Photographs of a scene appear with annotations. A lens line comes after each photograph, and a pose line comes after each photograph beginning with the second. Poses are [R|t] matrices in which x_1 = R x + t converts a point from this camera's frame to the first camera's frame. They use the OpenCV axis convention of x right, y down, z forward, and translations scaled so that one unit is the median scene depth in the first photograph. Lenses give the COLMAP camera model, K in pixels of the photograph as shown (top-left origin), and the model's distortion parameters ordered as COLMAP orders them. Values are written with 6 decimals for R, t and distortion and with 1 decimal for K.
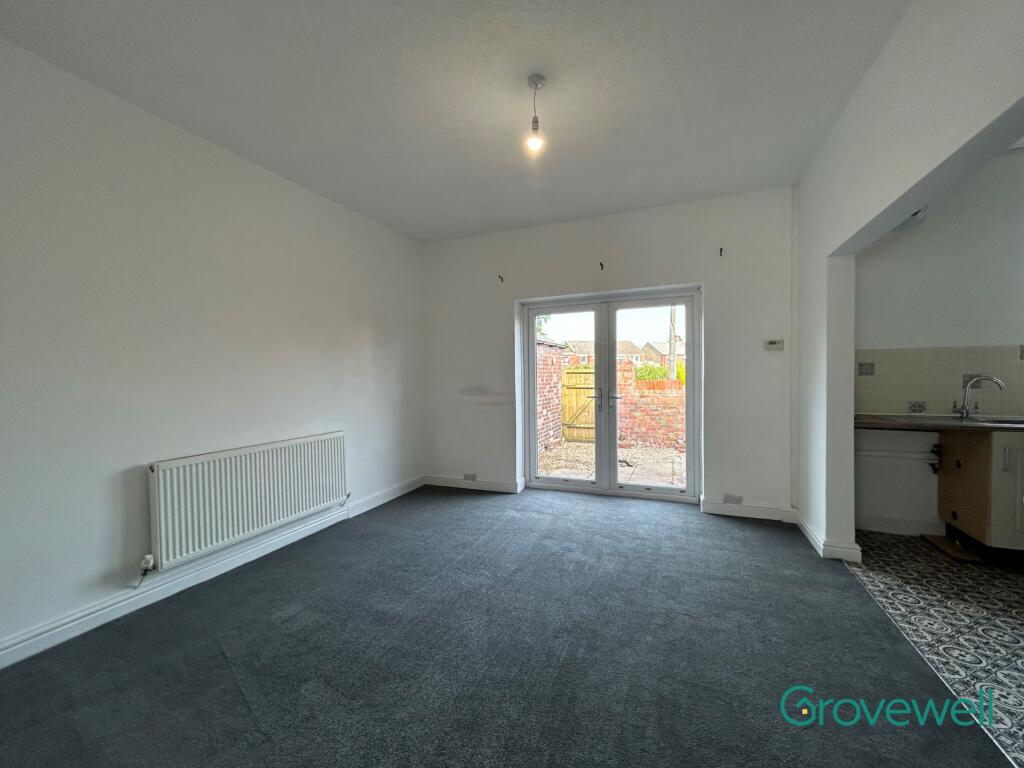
lens RADIAL K [[417.1, 0, 511.6], [0, 417.1, 382.4], [0, 0, 1]] dist [-0.000686, 0.000711]
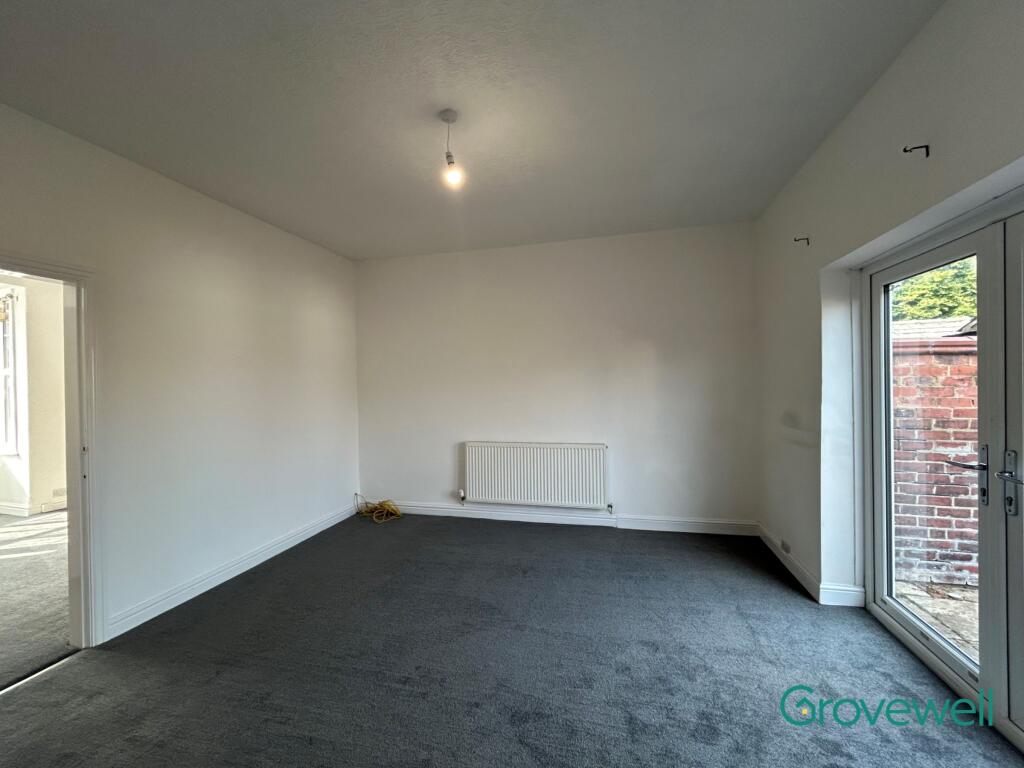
lens RADIAL K [[417.1, 0, 511.6], [0, 417.1, 382.4], [0, 0, 1]] dist [-0.000686, 0.000711]
pose [[0.138931, 0.012117, -0.990228, 0.766262], [-0.001050, 0.999926, 0.012088, -0.070465], [0.990301, -0.000640, 0.138934, 0.722185]]
